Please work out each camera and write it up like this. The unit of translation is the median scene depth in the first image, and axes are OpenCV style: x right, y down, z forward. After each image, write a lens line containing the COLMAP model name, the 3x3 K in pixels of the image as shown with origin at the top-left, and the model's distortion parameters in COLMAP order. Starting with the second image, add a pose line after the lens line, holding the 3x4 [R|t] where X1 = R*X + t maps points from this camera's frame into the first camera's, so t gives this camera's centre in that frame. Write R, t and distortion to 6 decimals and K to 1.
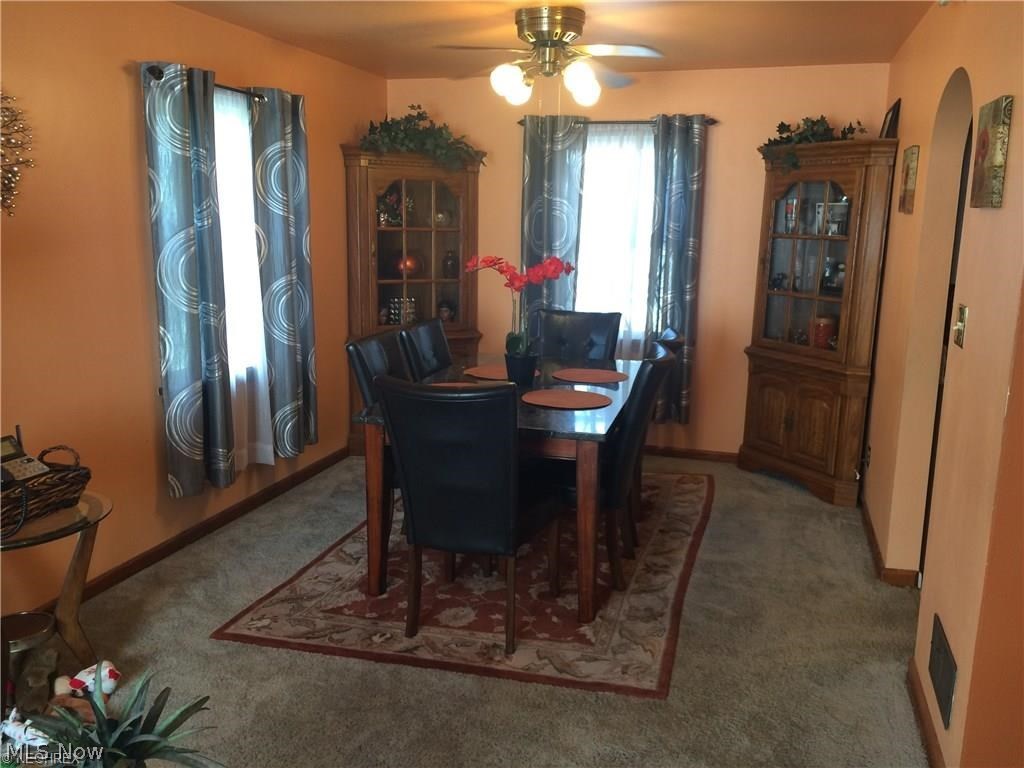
lens RADIAL K [[868.7, 0, 507.2], [0, 868.7, 382.1], [0, 0, 1]] dist [0.048627, -0.094829]
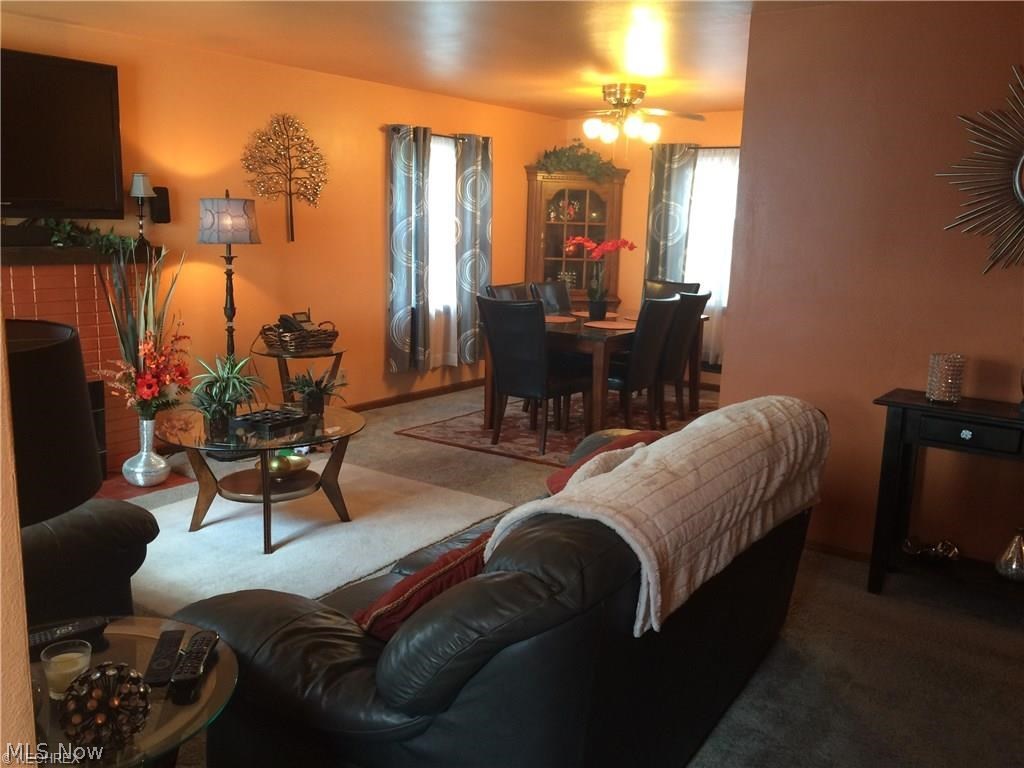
lens RADIAL K [[868.7, 0, 507.2], [0, 868.7, 382.1], [0, 0, 1]] dist [0.048627, -0.094829]
pose [[0.940542, 0.074504, -0.331406, 0.362951], [-0.077114, 0.997008, 0.005286, 0.110690], [0.330808, 0.020584, 0.943473, -0.495692]]
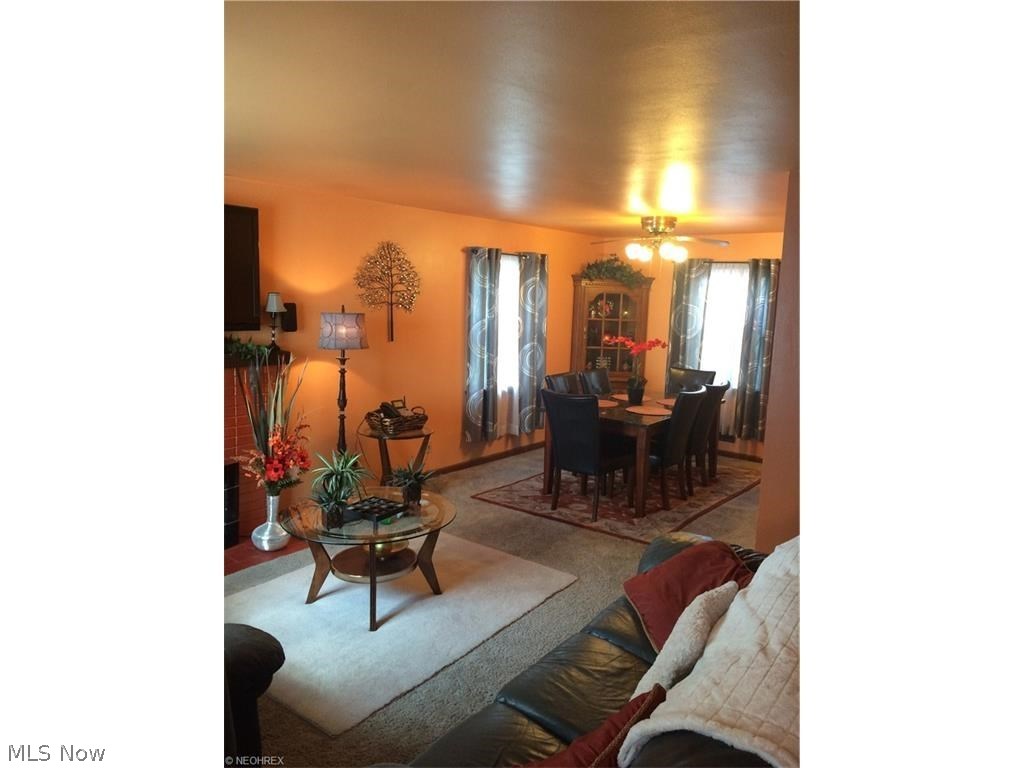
lens RADIAL K [[652.4, 0, 513.1], [0, 652.4, 380.5], [0, 0, 1]] dist [0.030890, -0.000698]
pose [[0.927026, 0.065819, -0.369175, 0.274636], [-0.088623, 0.995042, -0.045137, 0.038461], [0.364374, 0.074560, 0.928263, -0.417365]]
